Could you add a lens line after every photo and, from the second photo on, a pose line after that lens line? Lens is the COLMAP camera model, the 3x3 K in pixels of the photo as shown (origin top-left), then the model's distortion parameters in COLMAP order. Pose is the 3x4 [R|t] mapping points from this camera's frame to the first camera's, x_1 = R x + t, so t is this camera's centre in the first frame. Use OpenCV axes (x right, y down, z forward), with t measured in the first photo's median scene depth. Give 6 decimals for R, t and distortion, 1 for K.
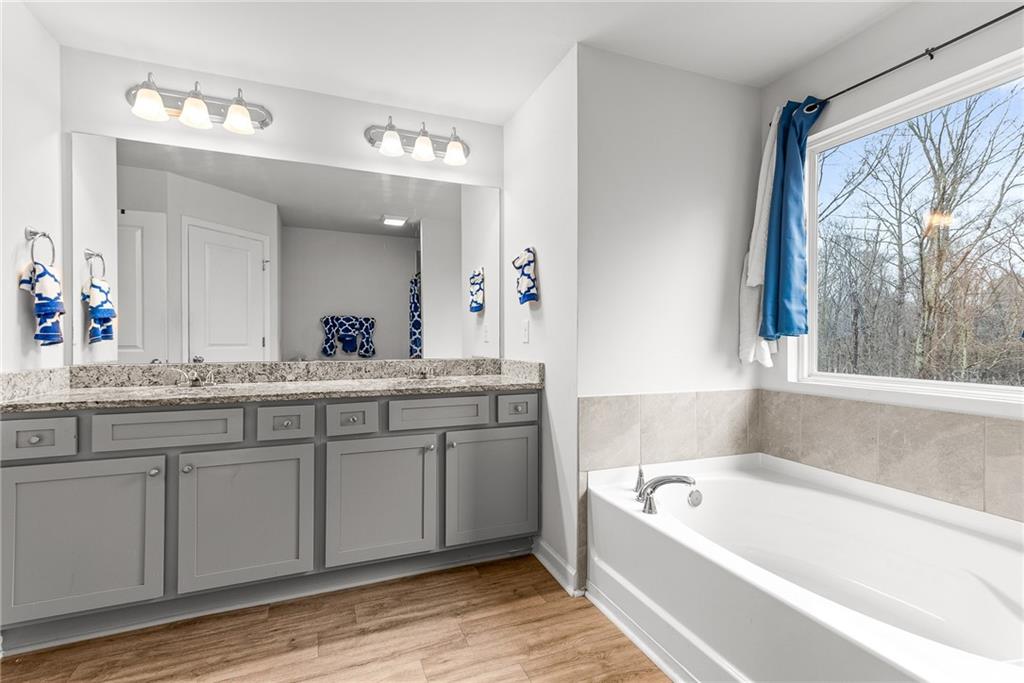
lens RADIAL K [[479.2, 0, 512.0], [0, 479.2, 341.5], [0, 0, 1]] dist [0.024579, -0.000557]
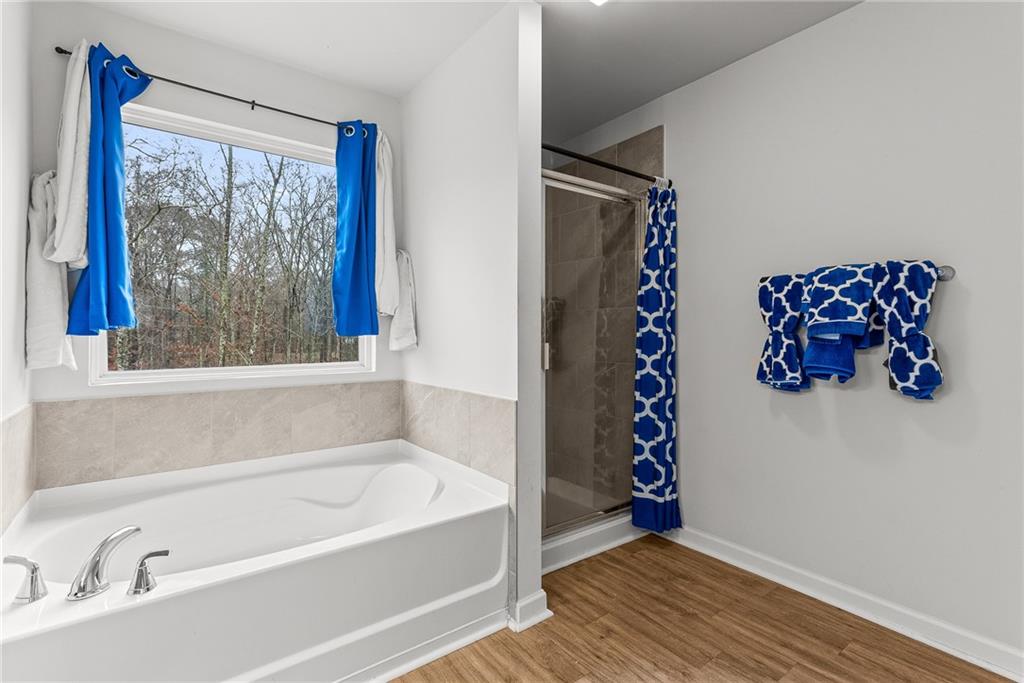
lens RADIAL K [[483.2, 0, 509.1], [0, 483.2, 327.5], [0, 0, 1]] dist [0.020417, -0.000313]
pose [[-0.256426, 0.008712, 0.966525, -0.408455], [0.005698, 0.999956, -0.007502, -0.004751], [-0.966547, 0.003584, -0.256464, 0.535705]]
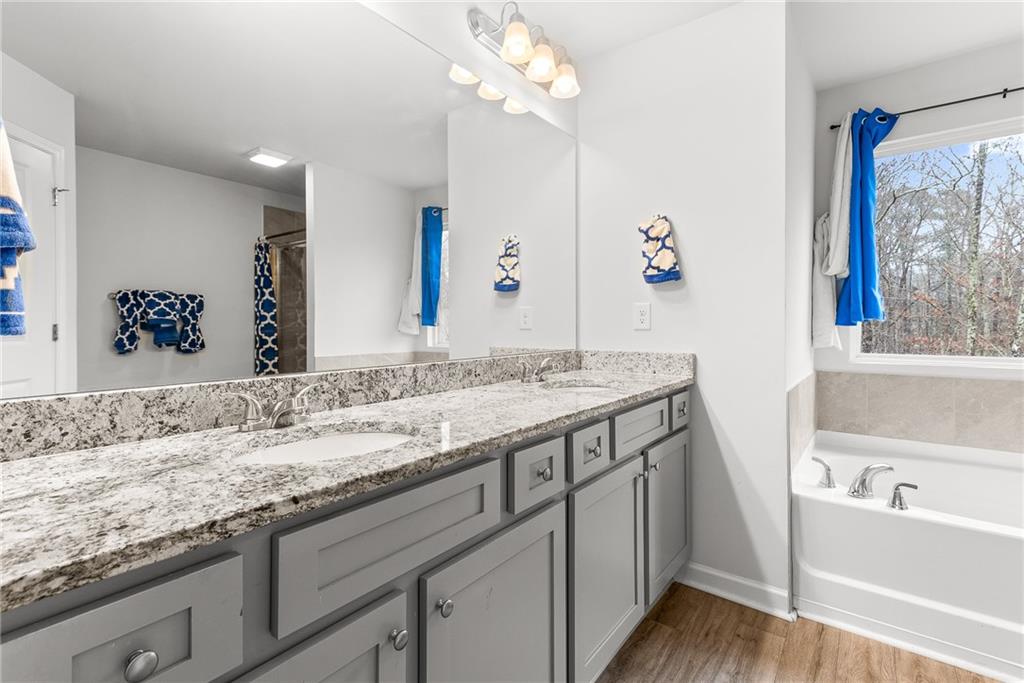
lens RADIAL K [[483.2, 0, 509.1], [0, 483.2, 327.5], [0, 0, 1]] dist [0.020417, -0.000313]
pose [[0.856034, -0.006367, 0.516881, -0.679135], [0.006018, 0.999979, 0.002352, -0.004940], [-0.516885, 0.001097, 0.856054, 0.450709]]
